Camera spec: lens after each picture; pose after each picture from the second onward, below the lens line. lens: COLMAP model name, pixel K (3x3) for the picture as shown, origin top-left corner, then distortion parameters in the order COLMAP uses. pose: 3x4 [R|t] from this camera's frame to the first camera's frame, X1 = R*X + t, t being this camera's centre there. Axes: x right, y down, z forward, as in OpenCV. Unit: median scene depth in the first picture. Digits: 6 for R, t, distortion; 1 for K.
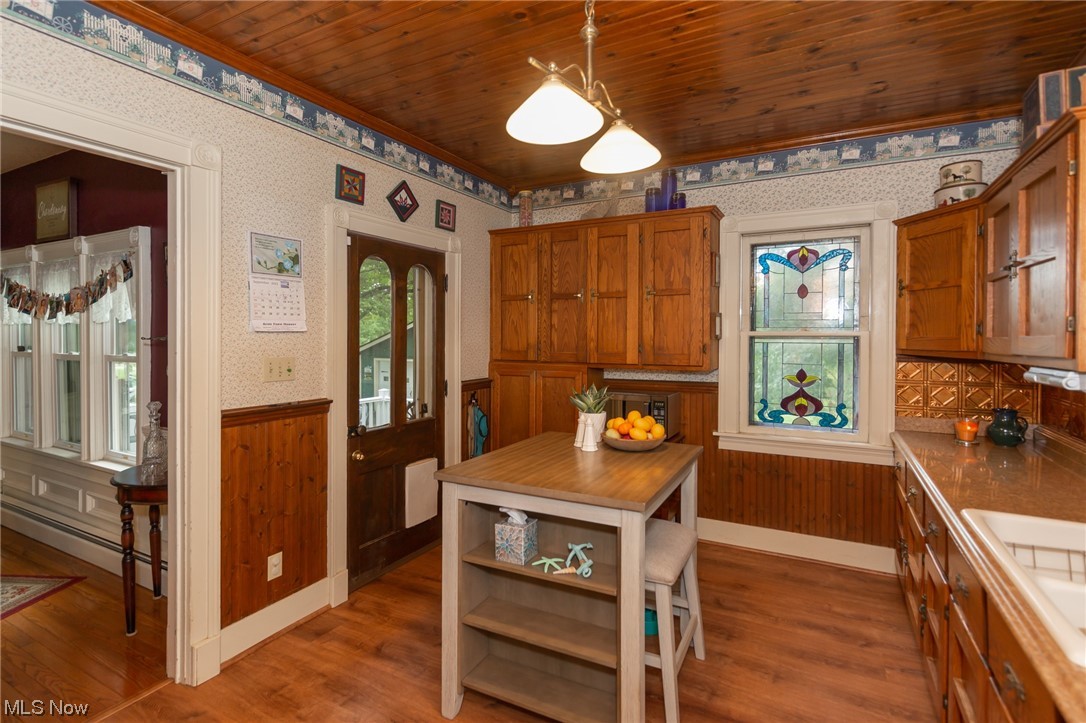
lens RADIAL K [[523.3, 0, 553.9], [0, 523.3, 339.5], [0, 0, 1]] dist [-0.000652, 0.000336]
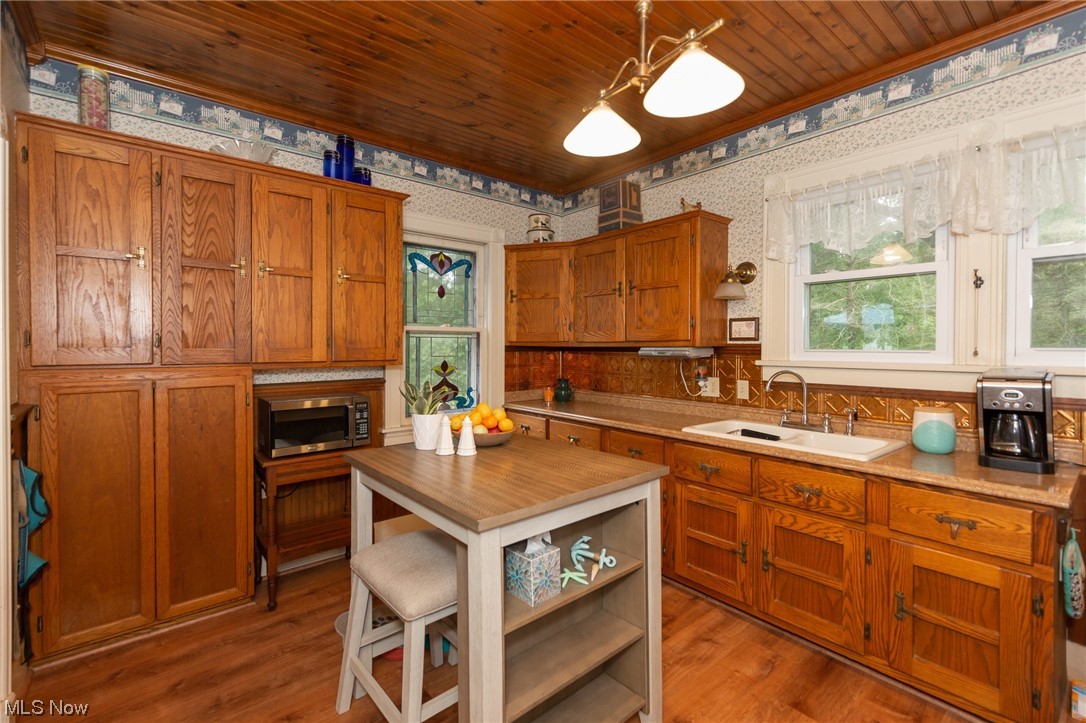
lens RADIAL K [[487.9, 0, 541.3], [0, 487.9, 347.9], [0, 0, 1]] dist [0.002700, 0.000551]
pose [[0.387844, -0.007925, 0.921691, -0.419183], [0.006497, 0.999962, 0.005864, 0.024430], [-0.921702, 0.003714, 0.387880, 0.398011]]
